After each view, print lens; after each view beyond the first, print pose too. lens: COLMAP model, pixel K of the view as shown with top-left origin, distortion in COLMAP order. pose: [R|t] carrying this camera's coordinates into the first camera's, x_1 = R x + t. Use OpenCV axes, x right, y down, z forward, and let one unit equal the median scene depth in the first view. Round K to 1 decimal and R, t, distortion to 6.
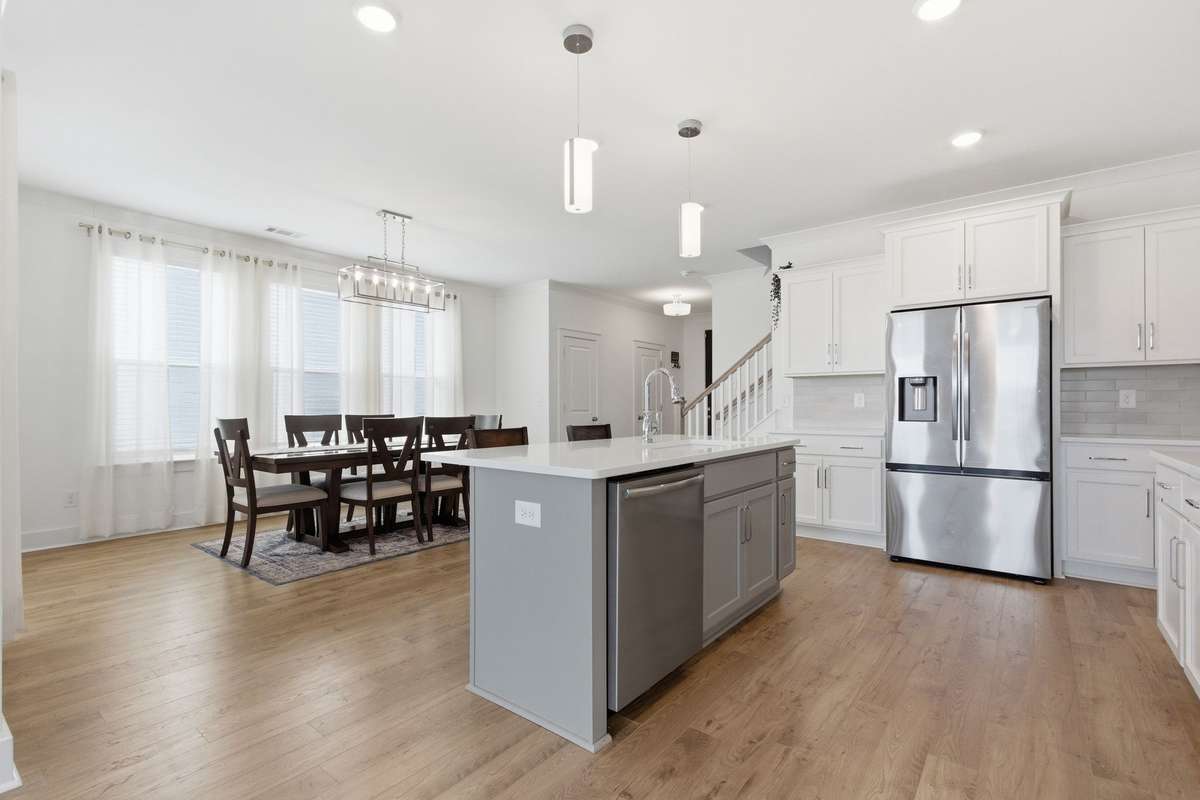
lens RADIAL K [[544.0, 0, 600.4], [0, 544.0, 404.5], [0, 0, 1]] dist [0.003245, 0.000340]
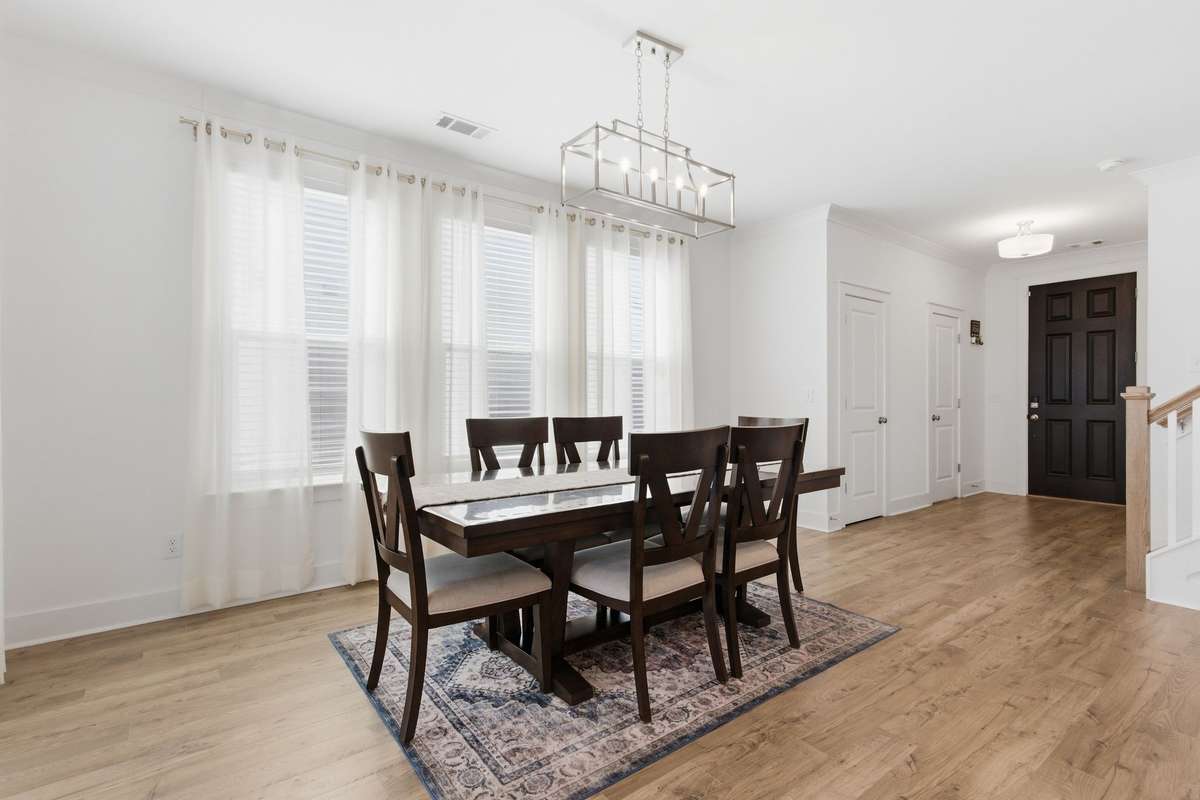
lens RADIAL K [[554.1, 0, 600.0], [0, 554.1, 400.0], [0, 0, 1]] dist [-0.002177, 0.000069]
pose [[0.968947, 0.001979, -0.247259, -0.288288], [-0.000568, 0.999983, 0.005779, -0.004429], [0.247266, -0.005459, 0.968932, 0.448111]]
